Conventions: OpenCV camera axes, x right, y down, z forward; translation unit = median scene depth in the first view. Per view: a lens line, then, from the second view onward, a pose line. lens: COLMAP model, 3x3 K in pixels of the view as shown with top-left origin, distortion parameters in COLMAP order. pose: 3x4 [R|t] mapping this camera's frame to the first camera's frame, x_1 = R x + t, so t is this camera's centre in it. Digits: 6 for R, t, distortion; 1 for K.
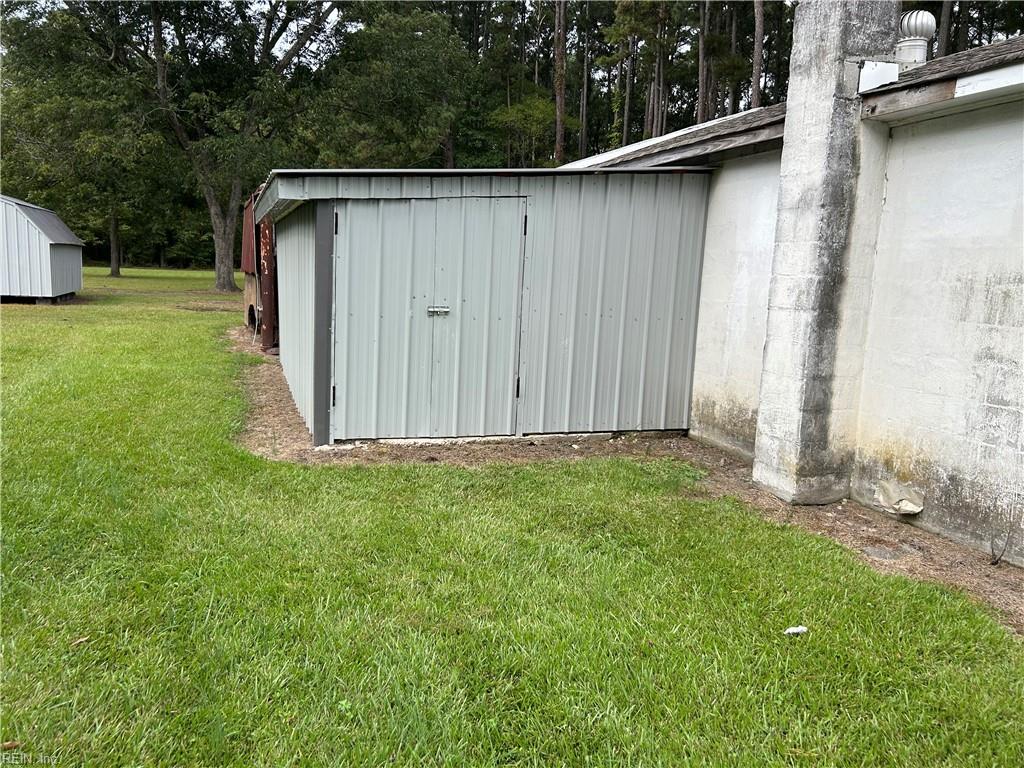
lens RADIAL K [[799.4, 0, 512.0], [0, 799.4, 384.0], [0, 0, 1]] dist [0.057832, -0.077152]
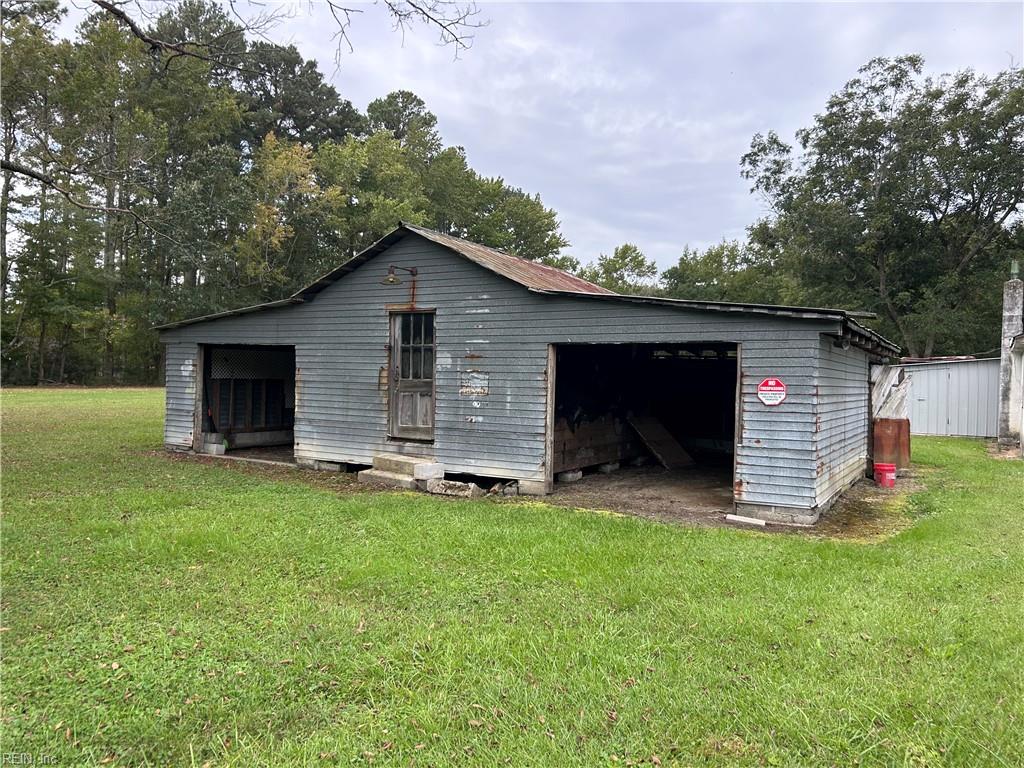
lens RADIAL K [[737.8, 0, 512.0], [0, 737.8, 384.0], [0, 0, 1]] dist [0.044105, -0.070807]
pose [[0.624848, -0.022566, -0.780420, 1.753227], [-0.101030, 0.988841, -0.109483, 0.509541], [0.774182, 0.147256, 0.615596, -3.266041]]
